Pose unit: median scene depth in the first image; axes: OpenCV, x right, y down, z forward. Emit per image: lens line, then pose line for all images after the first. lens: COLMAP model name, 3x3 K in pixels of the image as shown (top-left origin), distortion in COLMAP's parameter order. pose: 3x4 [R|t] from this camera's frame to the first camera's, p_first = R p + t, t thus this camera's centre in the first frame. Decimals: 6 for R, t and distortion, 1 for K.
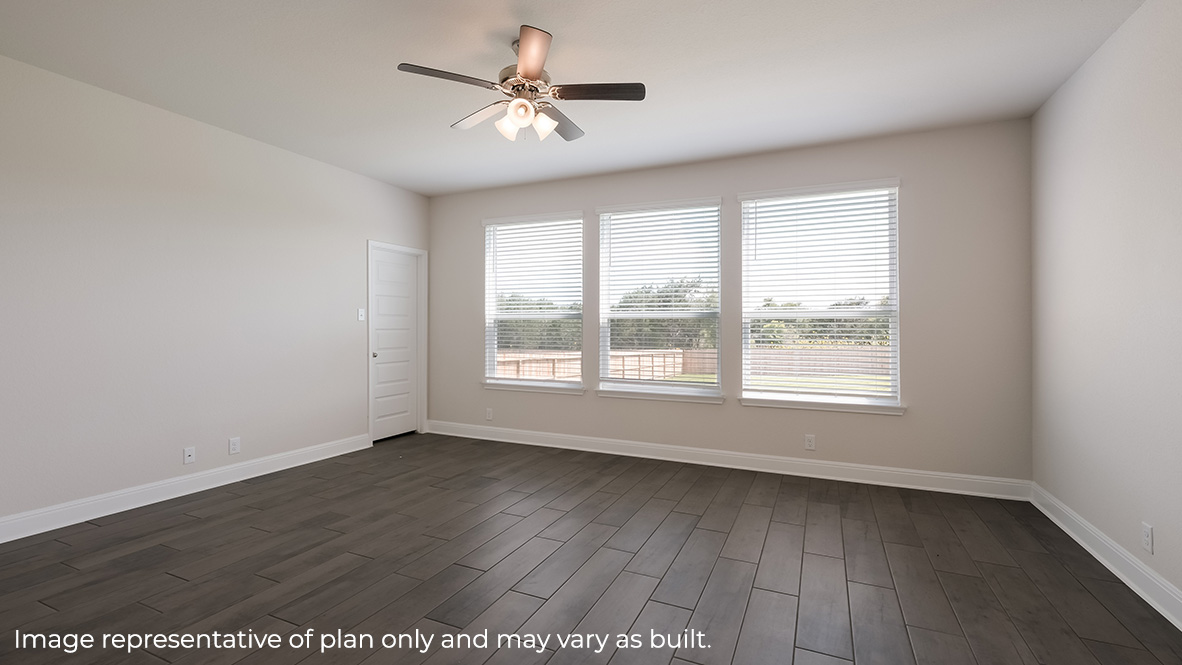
lens RADIAL K [[508.3, 0, 595.9], [0, 508.3, 316.2], [0, 0, 1]] dist [0.001072, -0.000024]
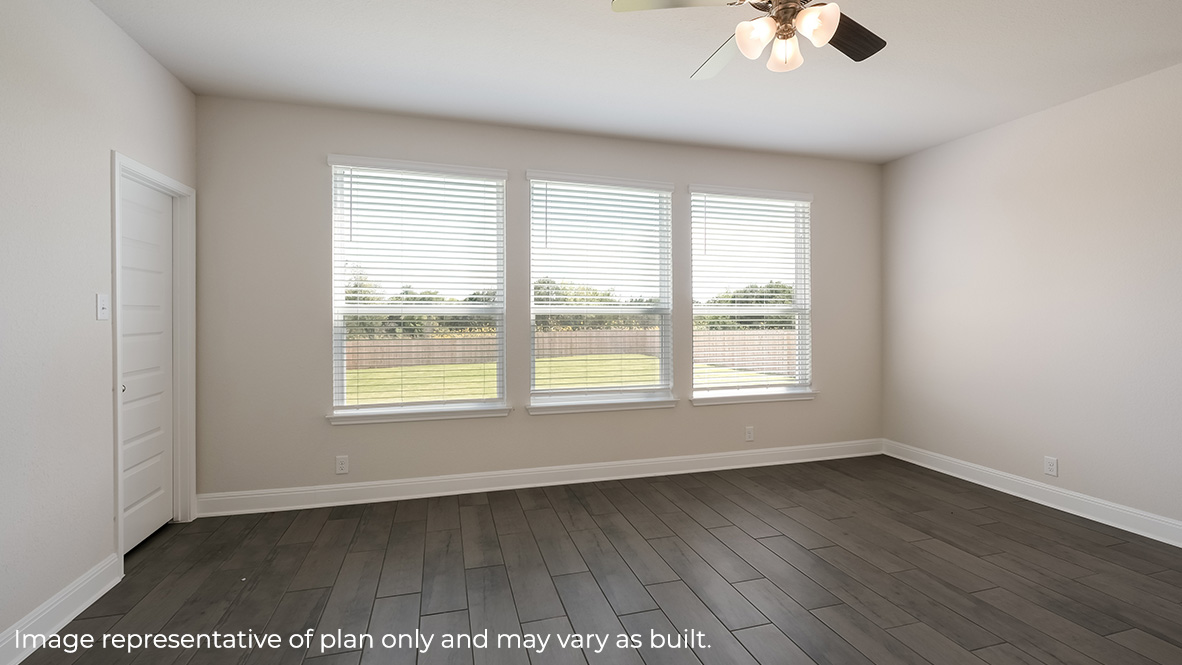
lens RADIAL K [[512.8, 0, 583.2], [0, 512.8, 311.1], [0, 0, 1]] dist [-0.005772, -0.000629]
pose [[0.760287, 0.001706, 0.649585, -0.486790], [-0.011817, 0.999867, 0.011205, -0.011578], [-0.649479, -0.016195, 0.760207, 0.395389]]
